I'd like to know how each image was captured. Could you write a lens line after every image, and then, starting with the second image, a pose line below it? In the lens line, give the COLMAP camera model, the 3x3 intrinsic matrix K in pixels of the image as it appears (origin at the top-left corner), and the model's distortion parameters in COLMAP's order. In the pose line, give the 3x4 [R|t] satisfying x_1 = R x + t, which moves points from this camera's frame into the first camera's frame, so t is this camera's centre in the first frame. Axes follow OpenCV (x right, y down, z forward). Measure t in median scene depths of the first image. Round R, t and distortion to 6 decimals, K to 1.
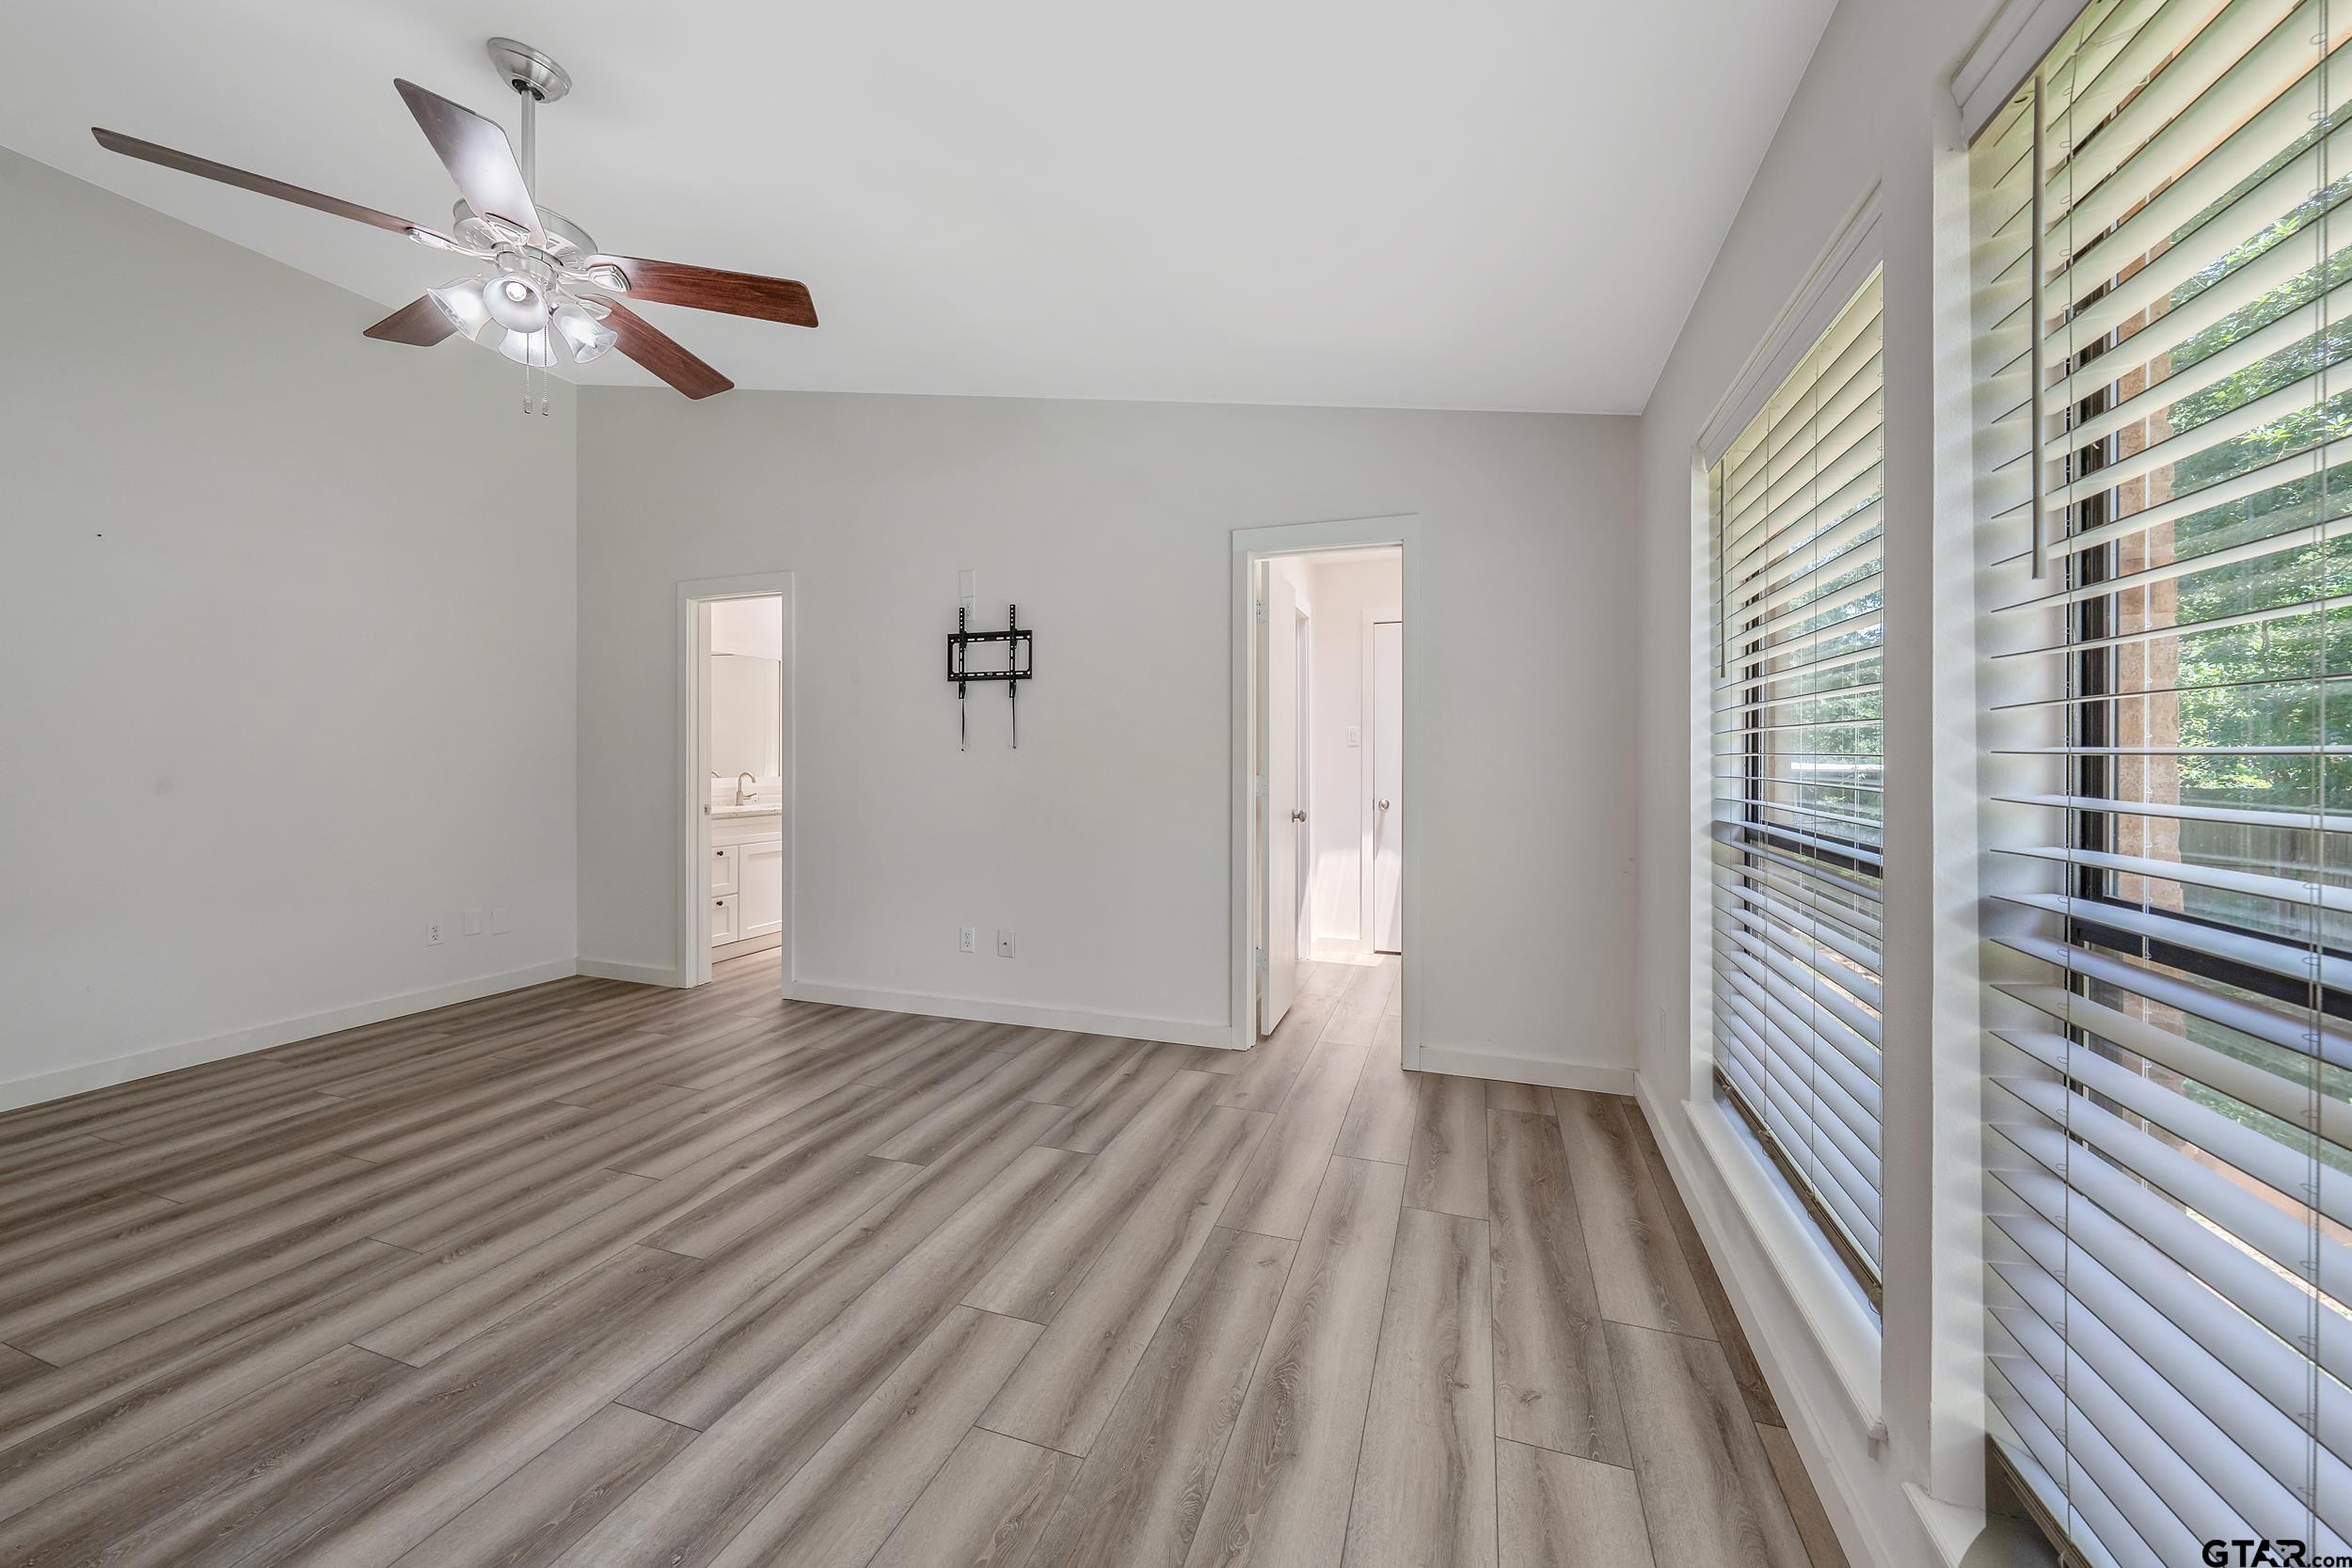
lens RADIAL K [[903.5, 0, 1176.0], [0, 903.5, 784.0], [0, 0, 1]] dist [-0.001592, -0.000099]
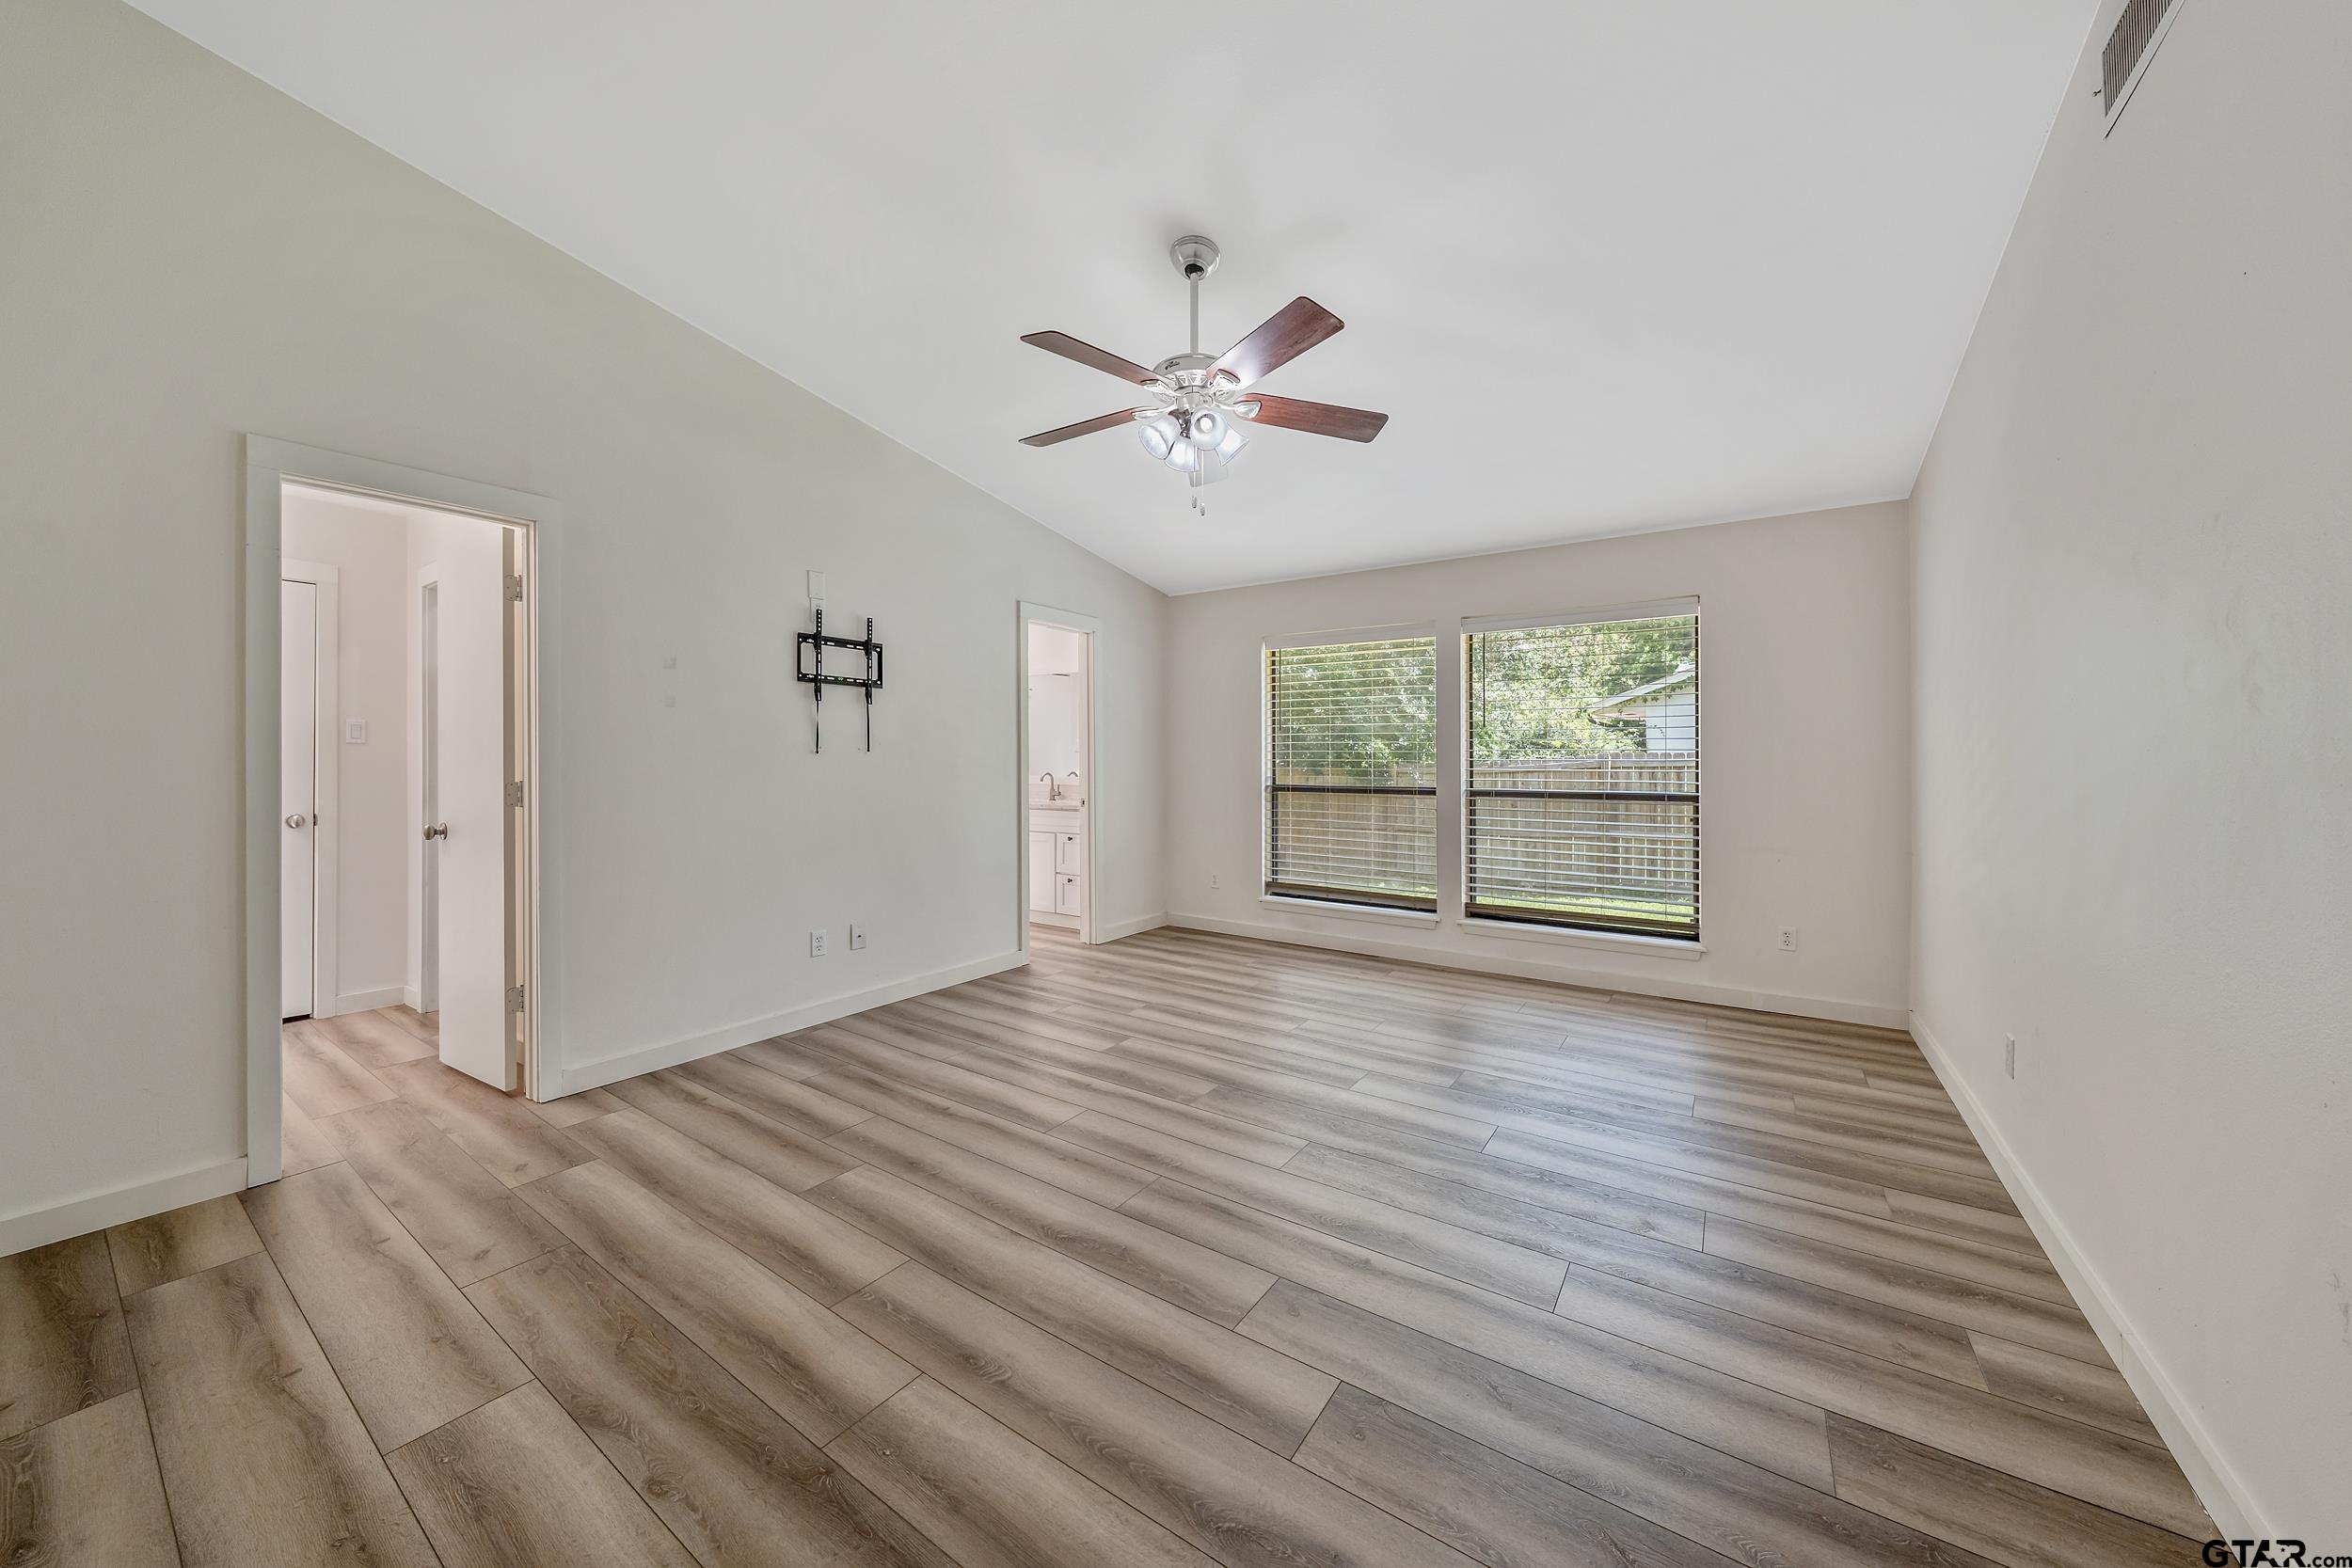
lens RADIAL K [[903.5, 0, 1176.0], [0, 903.5, 784.0], [0, 0, 1]] dist [-0.001592, -0.000099]
pose [[0.205086, -0.020990, 0.978519, -1.164530], [0.027817, 0.999491, 0.015609, -0.007380], [-0.978349, 0.024018, 0.205565, 0.425053]]
